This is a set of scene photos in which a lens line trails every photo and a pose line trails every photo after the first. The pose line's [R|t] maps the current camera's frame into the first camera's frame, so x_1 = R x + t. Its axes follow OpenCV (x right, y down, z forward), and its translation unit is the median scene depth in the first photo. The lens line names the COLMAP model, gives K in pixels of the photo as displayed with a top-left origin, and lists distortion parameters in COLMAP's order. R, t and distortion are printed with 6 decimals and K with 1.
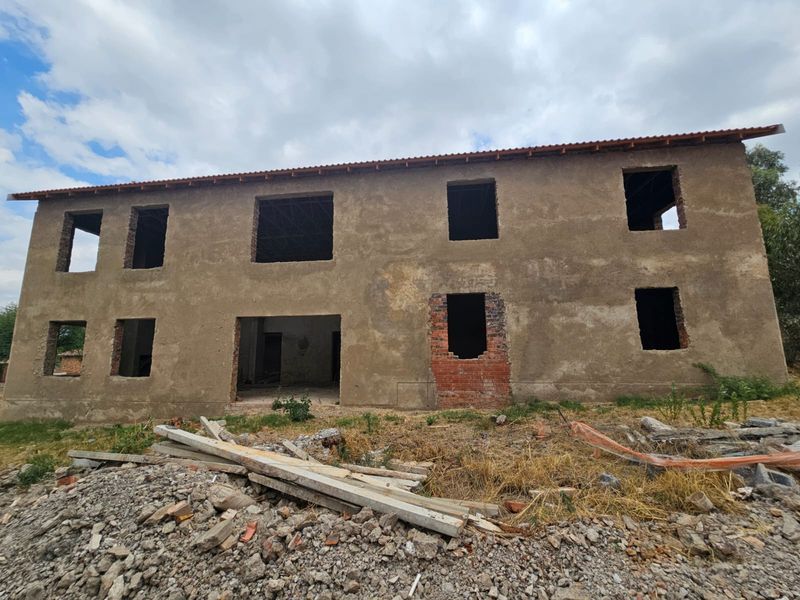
lens RADIAL K [[327.4, 0, 400.0], [0, 327.4, 300.0], [0, 0, 1]] dist [-0.002682, -0.000045]
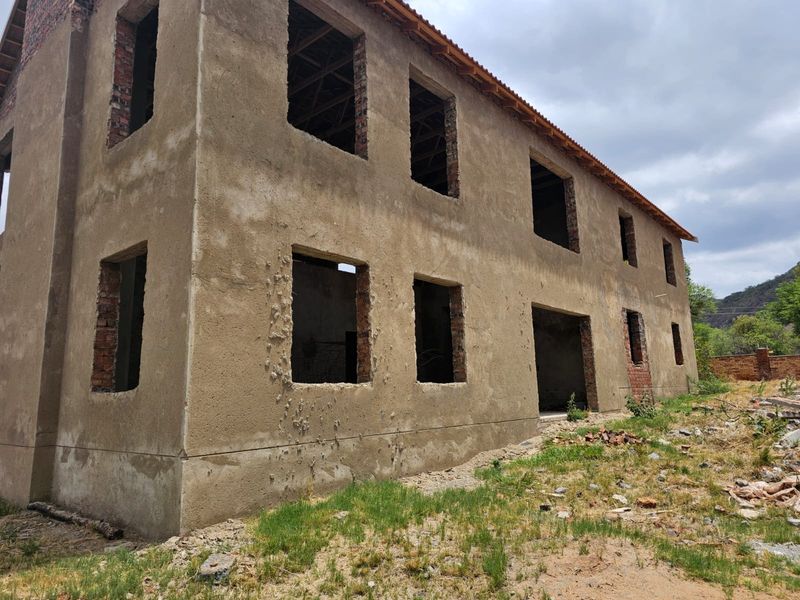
lens RADIAL K [[535.0, 0, 394.9], [0, 535.0, 301.1], [0, 0, 1]] dist [0.059592, -0.046954]
pose [[0.548186, 0.138777, 0.824763, -1.596892], [-0.107014, 0.989670, -0.095397, 0.189355], [-0.829482, -0.035966, 0.557374, 0.556660]]
